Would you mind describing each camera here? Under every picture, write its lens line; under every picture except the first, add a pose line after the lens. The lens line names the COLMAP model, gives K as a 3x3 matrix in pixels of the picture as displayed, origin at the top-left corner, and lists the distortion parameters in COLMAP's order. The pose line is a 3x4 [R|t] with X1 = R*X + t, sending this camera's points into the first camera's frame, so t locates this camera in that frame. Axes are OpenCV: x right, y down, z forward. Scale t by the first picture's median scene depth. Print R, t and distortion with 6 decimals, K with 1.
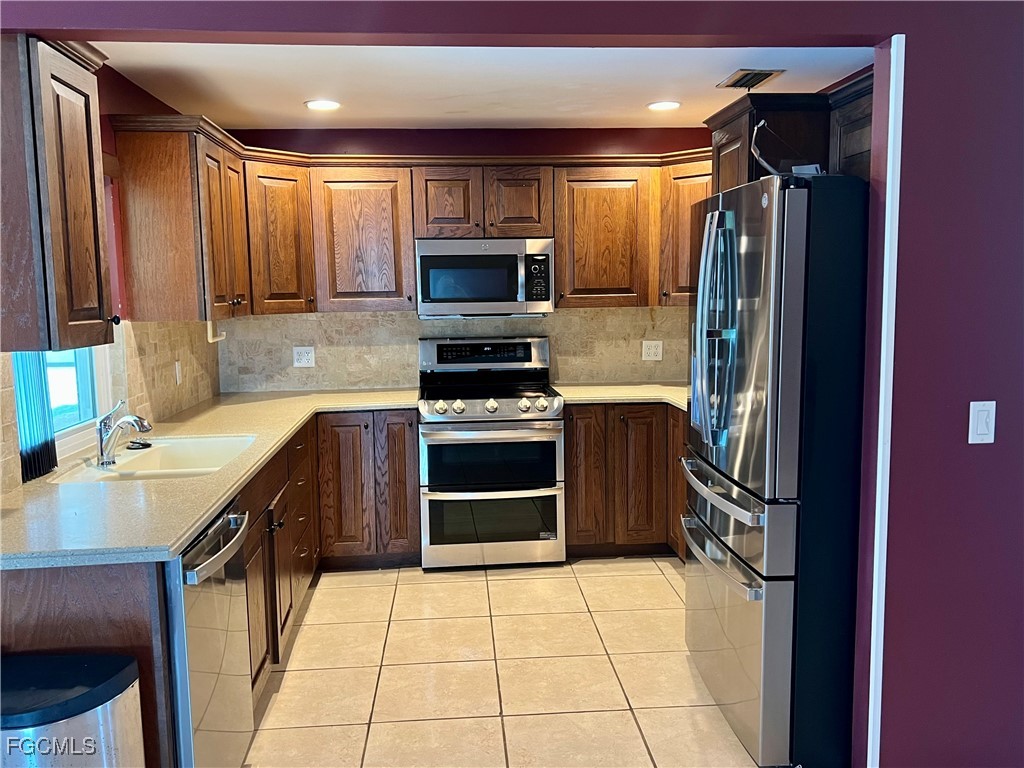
lens RADIAL K [[849.2, 0, 516.8], [0, 849.2, 386.2], [0, 0, 1]] dist [0.077508, -0.063415]
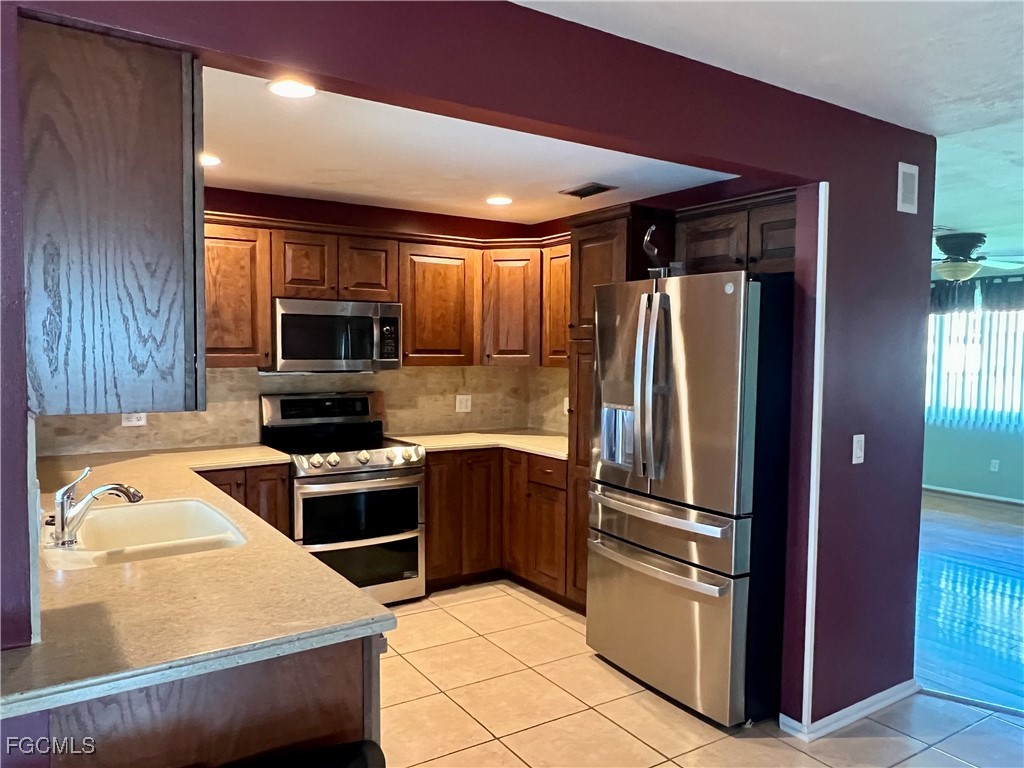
lens RADIAL K [[738.8, 0, 509.3], [0, 738.8, 390.7], [0, 0, 1]] dist [-0.010258, 0.003620]
pose [[0.877770, -0.004093, 0.479066, -0.297439], [0.032996, 0.998106, -0.051930, -0.005752], [-0.477946, 0.061389, 0.876242, 0.093975]]
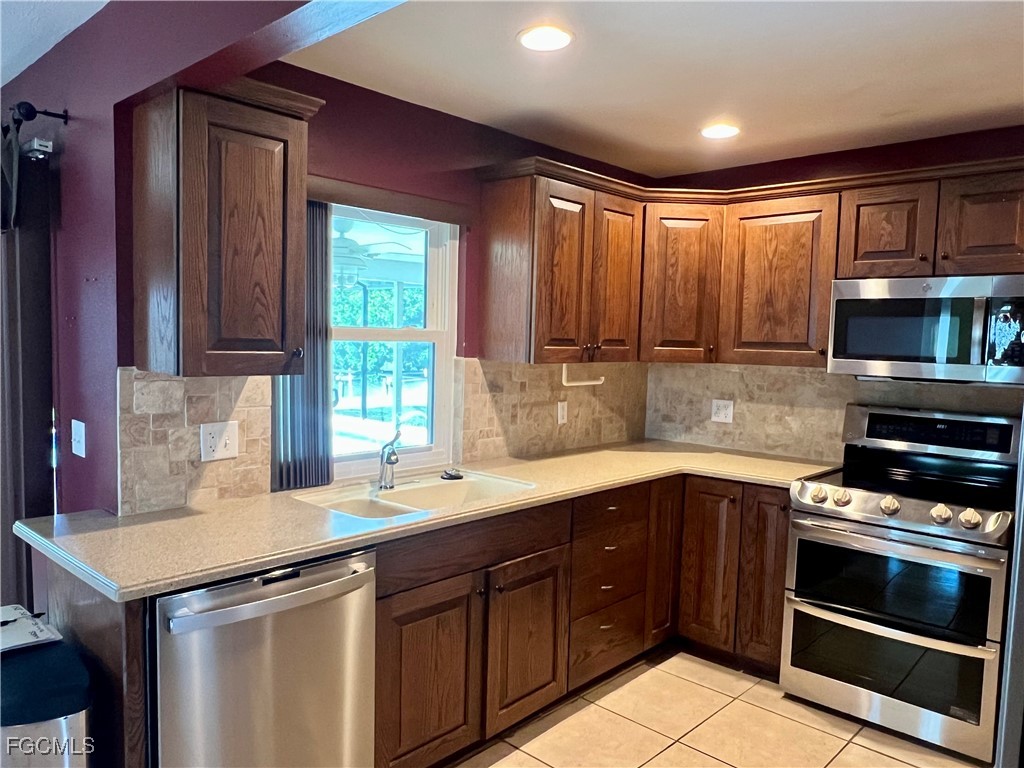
lens RADIAL K [[738.8, 0, 512.3], [0, 738.8, 390.6], [0, 0, 1]] dist [-0.010258, 0.003620]
pose [[0.669346, 0.088312, -0.737684, 0.198296], [-0.122060, 0.992490, 0.008064, -0.037797], [0.732856, 0.084644, 0.675098, 0.319350]]
